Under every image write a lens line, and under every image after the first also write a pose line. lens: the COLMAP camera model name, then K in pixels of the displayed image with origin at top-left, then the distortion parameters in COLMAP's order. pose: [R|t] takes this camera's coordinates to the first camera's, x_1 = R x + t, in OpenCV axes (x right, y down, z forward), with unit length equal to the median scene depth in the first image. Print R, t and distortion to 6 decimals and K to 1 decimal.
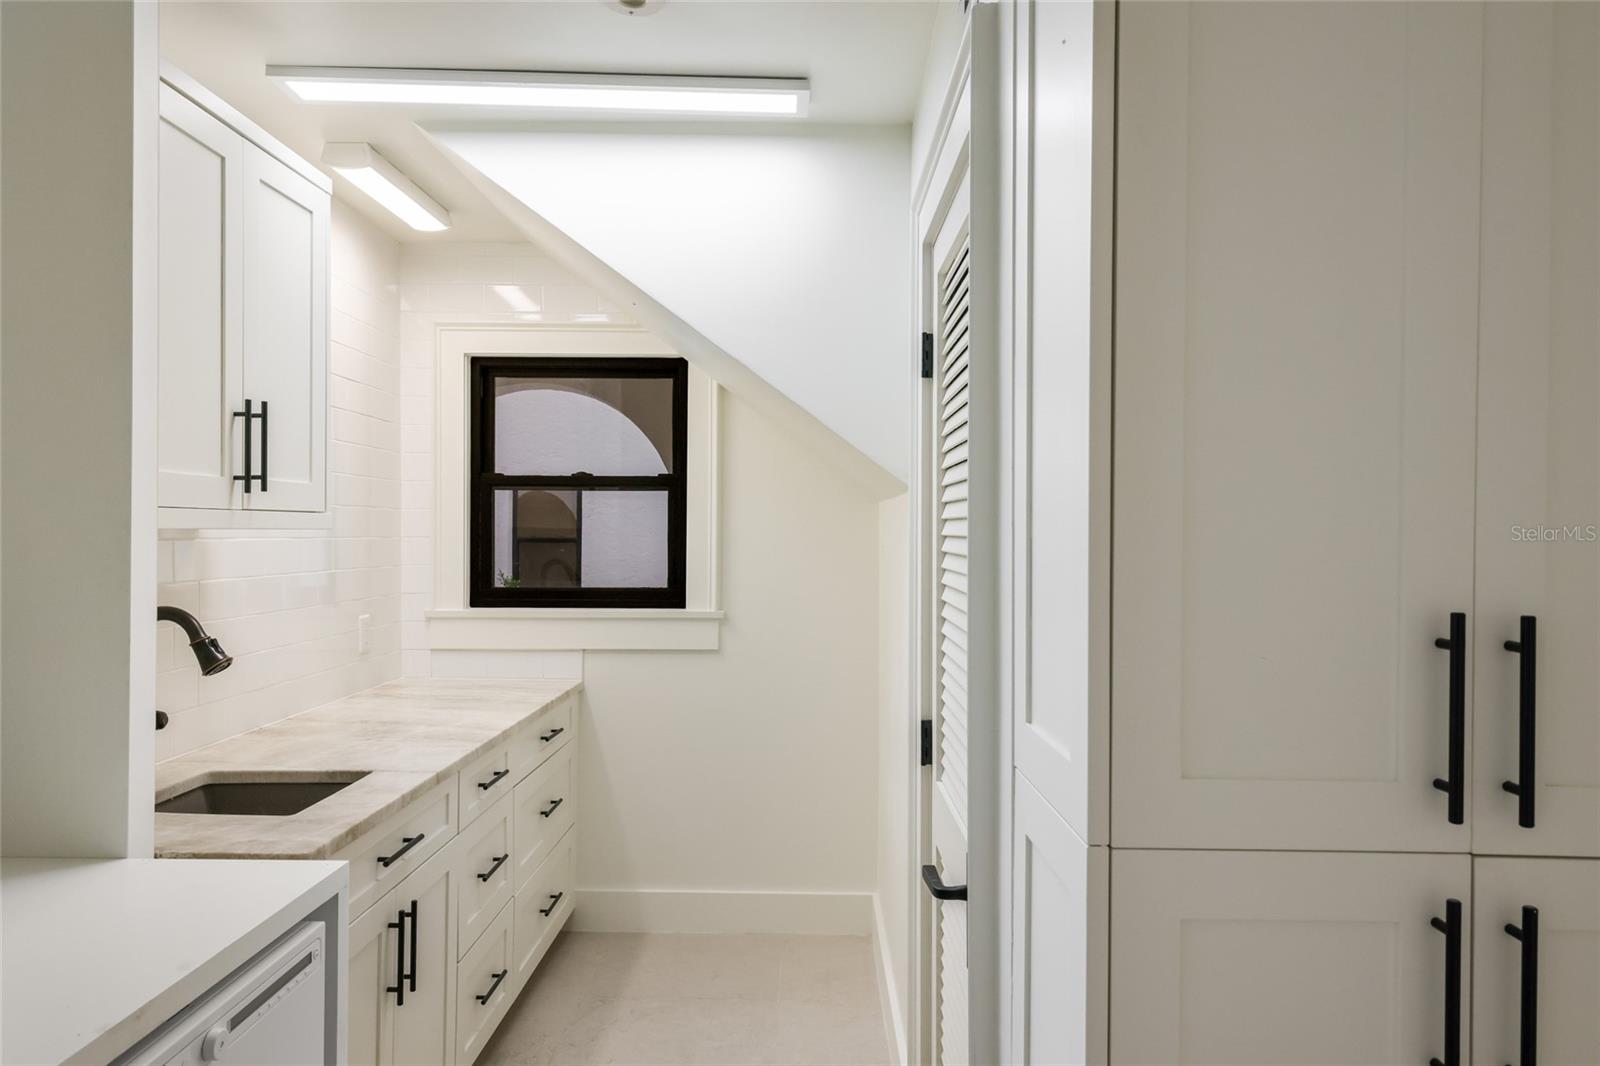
lens RADIAL K [[1061.5, 0, 799.5], [0, 1061.5, 535.3], [0, 0, 1]] dist [0.008026, 0.000765]
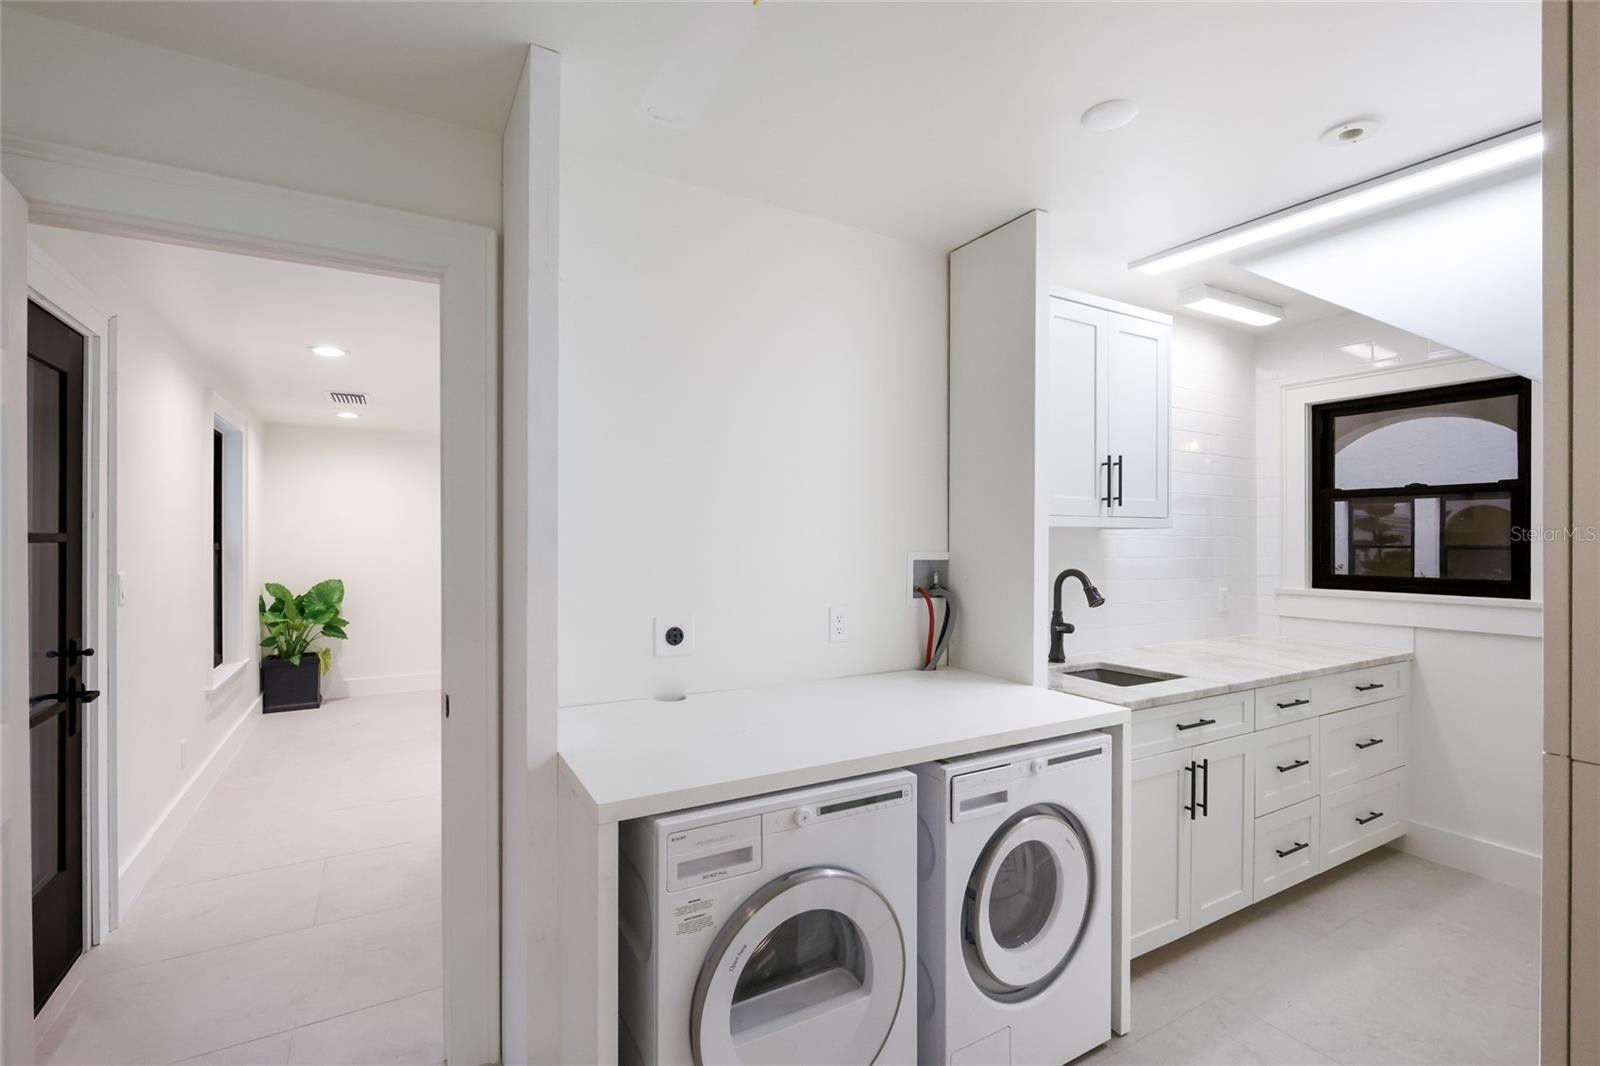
lens RADIAL K [[705.4, 0, 796.0], [0, 705.4, 537.6], [0, 0, 1]] dist [0.000875, 0.000076]
pose [[0.521159, -0.002754, -0.853455, 0.135319], [-0.004590, 0.999971, -0.006029, 0.012911], [0.853447, 0.007060, 0.521131, -0.046504]]
